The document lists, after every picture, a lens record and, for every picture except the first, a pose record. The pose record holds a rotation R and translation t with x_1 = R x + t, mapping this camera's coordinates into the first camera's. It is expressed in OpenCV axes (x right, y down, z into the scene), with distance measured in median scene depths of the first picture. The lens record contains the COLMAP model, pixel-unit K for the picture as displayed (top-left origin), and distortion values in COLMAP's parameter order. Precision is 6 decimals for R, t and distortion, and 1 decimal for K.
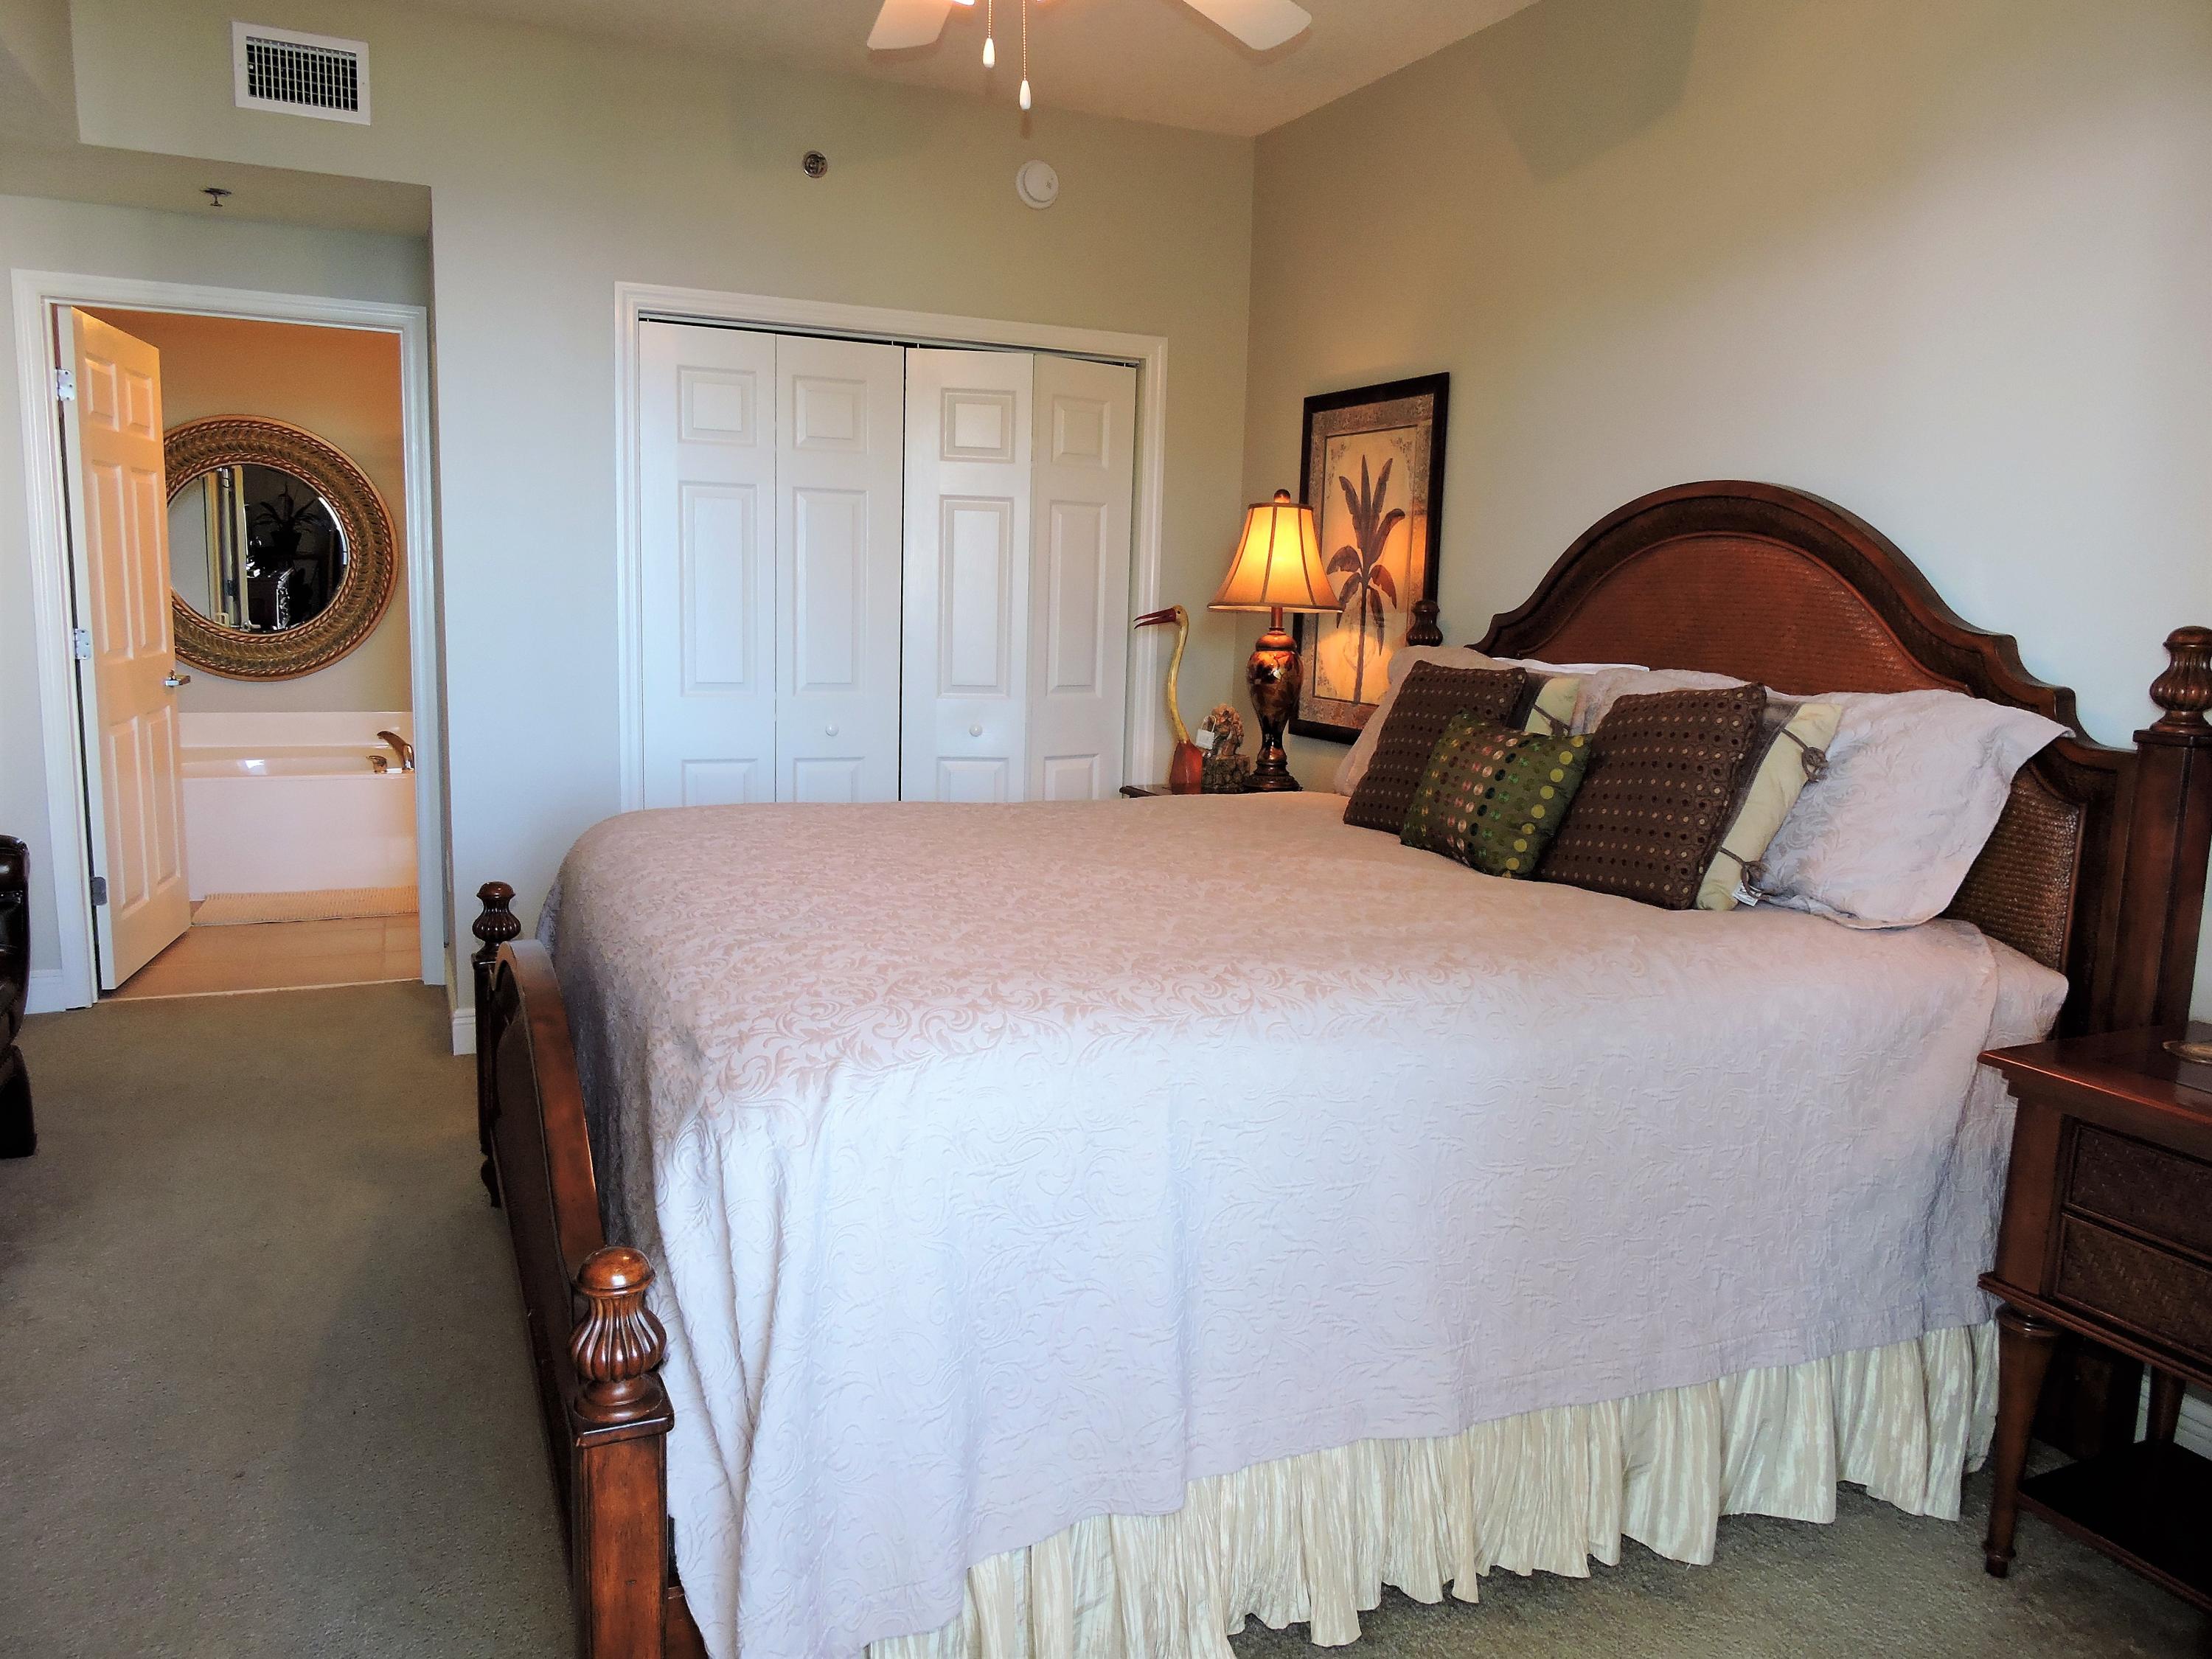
lens RADIAL K [[1571.2, 0, 1106.0], [0, 1571.2, 829.5], [0, 0, 1]] dist [0.001551, -0.006538]
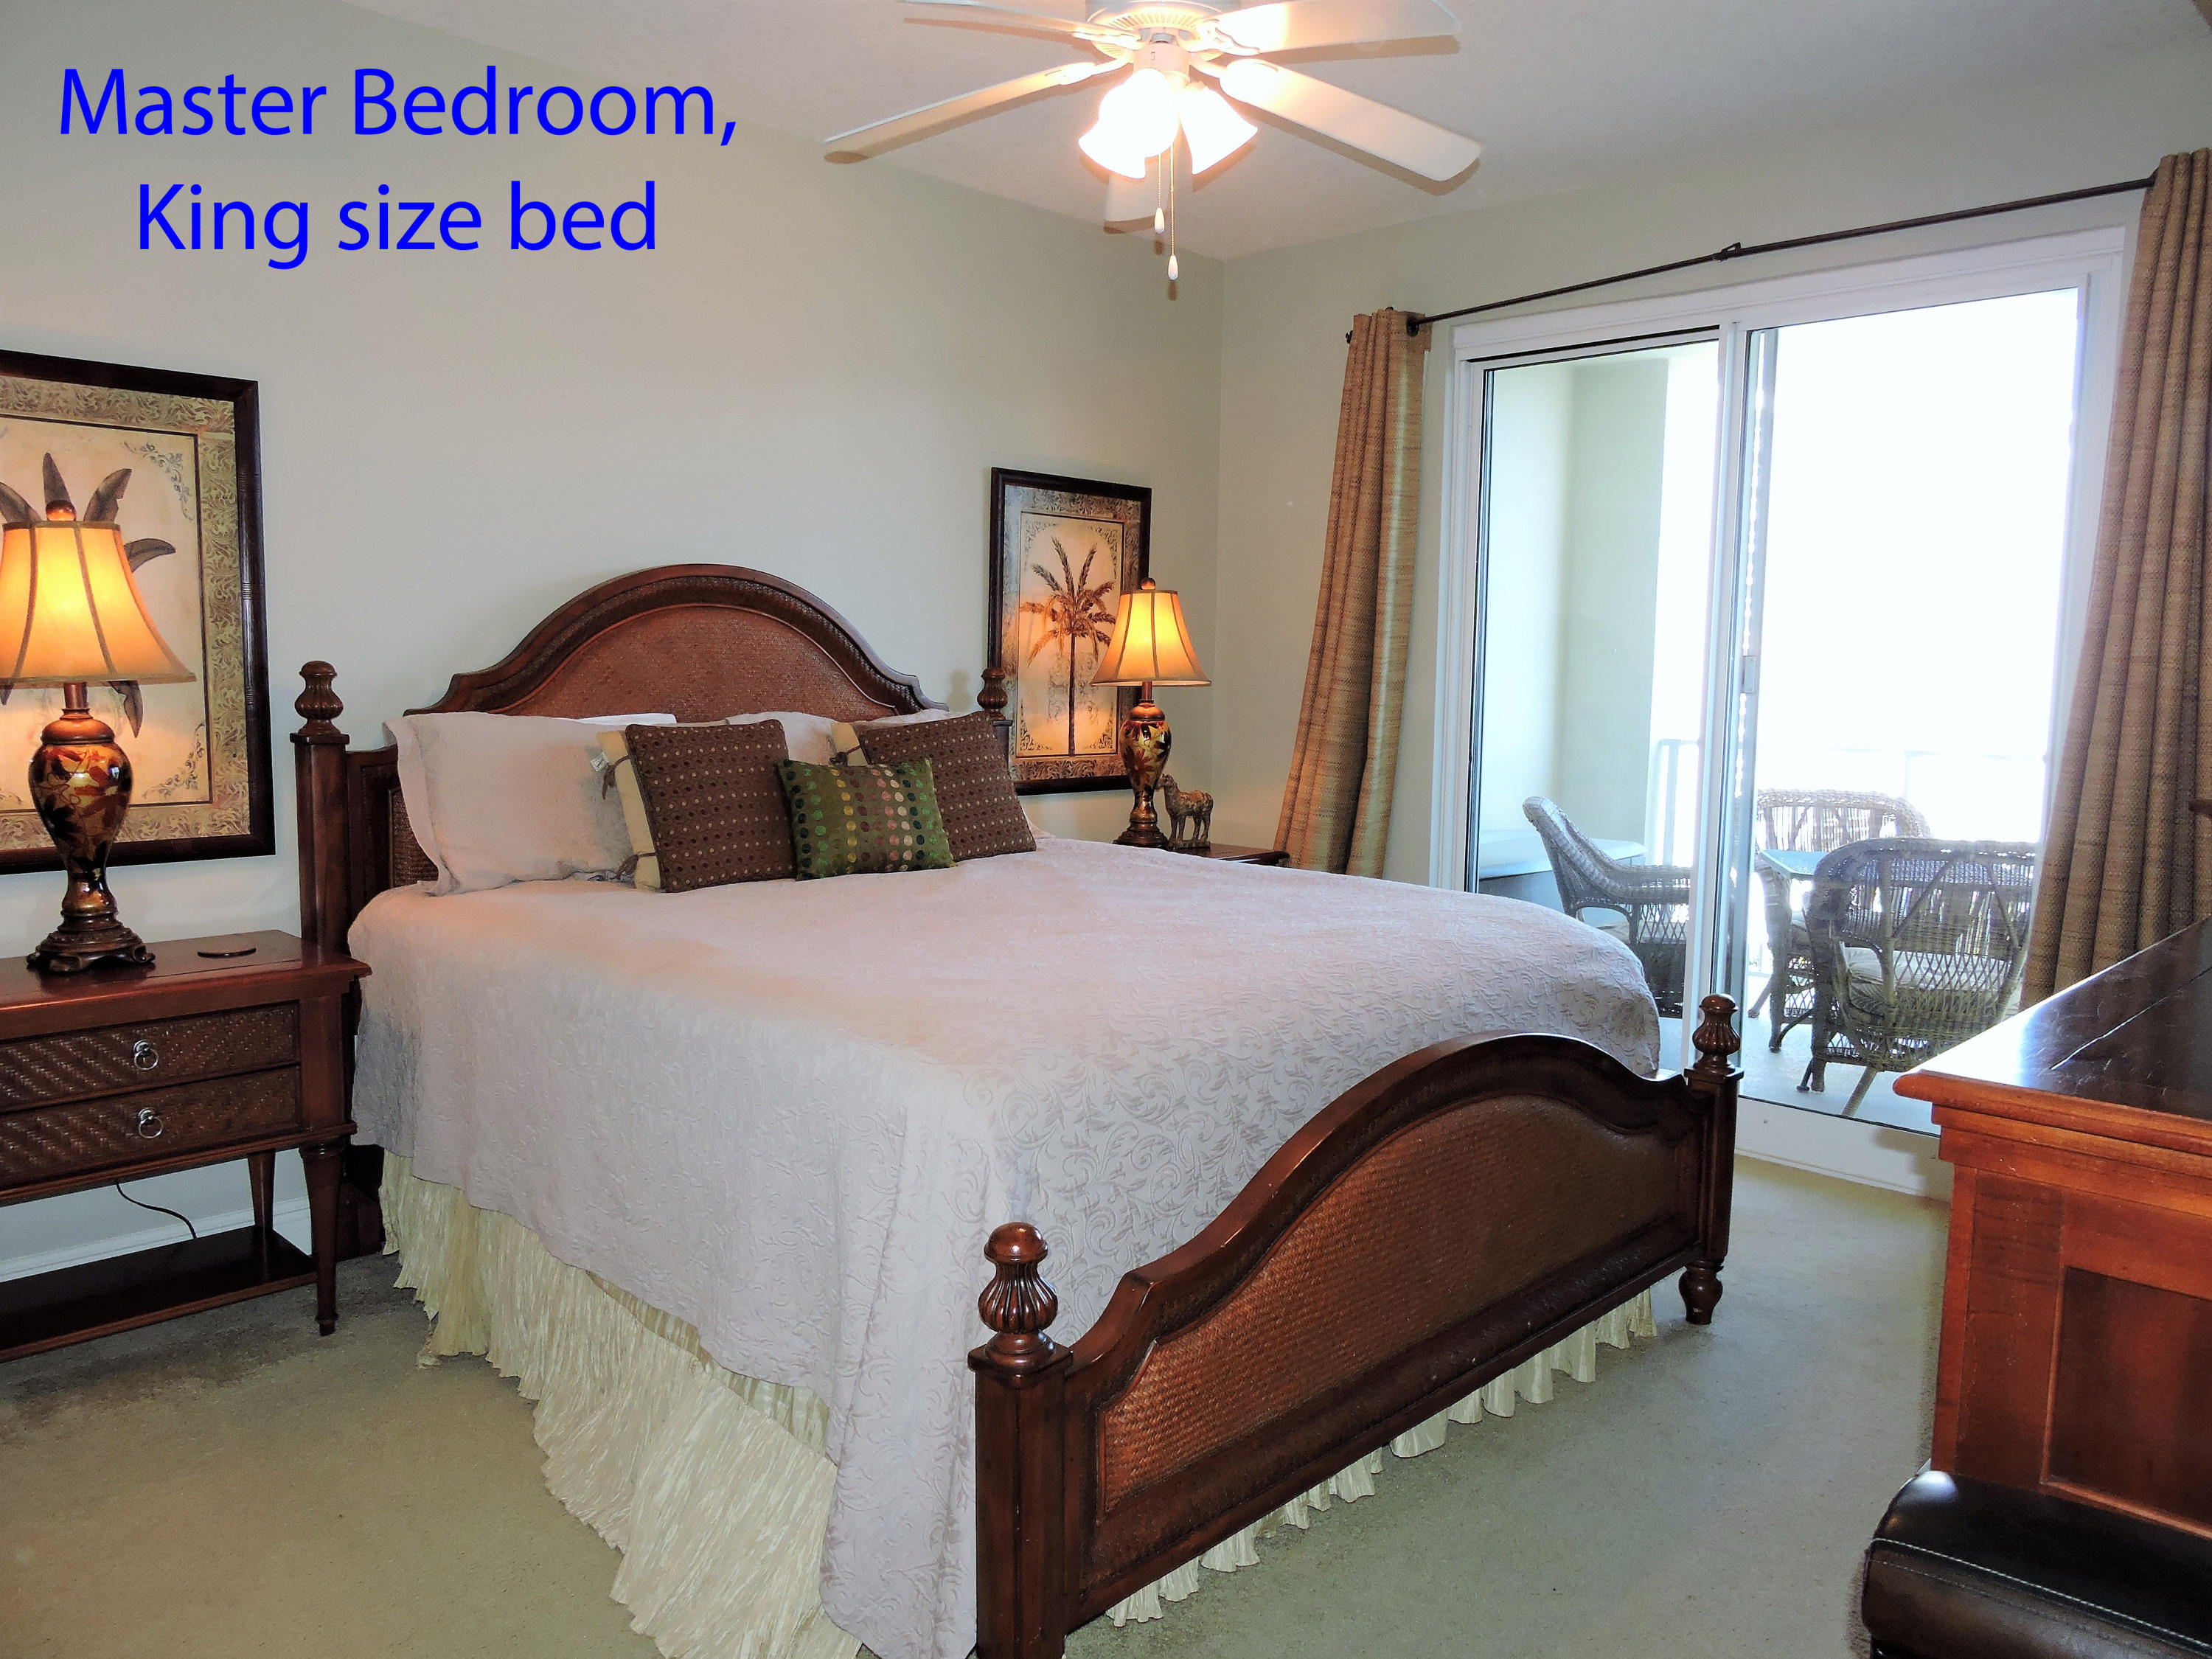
lens RADIAL K [[1571.2, 0, 1106.0], [0, 1571.2, 829.5], [0, 0, 1]] dist [0.001551, -0.006538]
pose [[-0.362563, -0.138073, 0.921675, -0.711391], [0.120407, 0.973736, 0.193238, -0.168331], [-0.924148, 0.181037, -0.336415, 0.902098]]
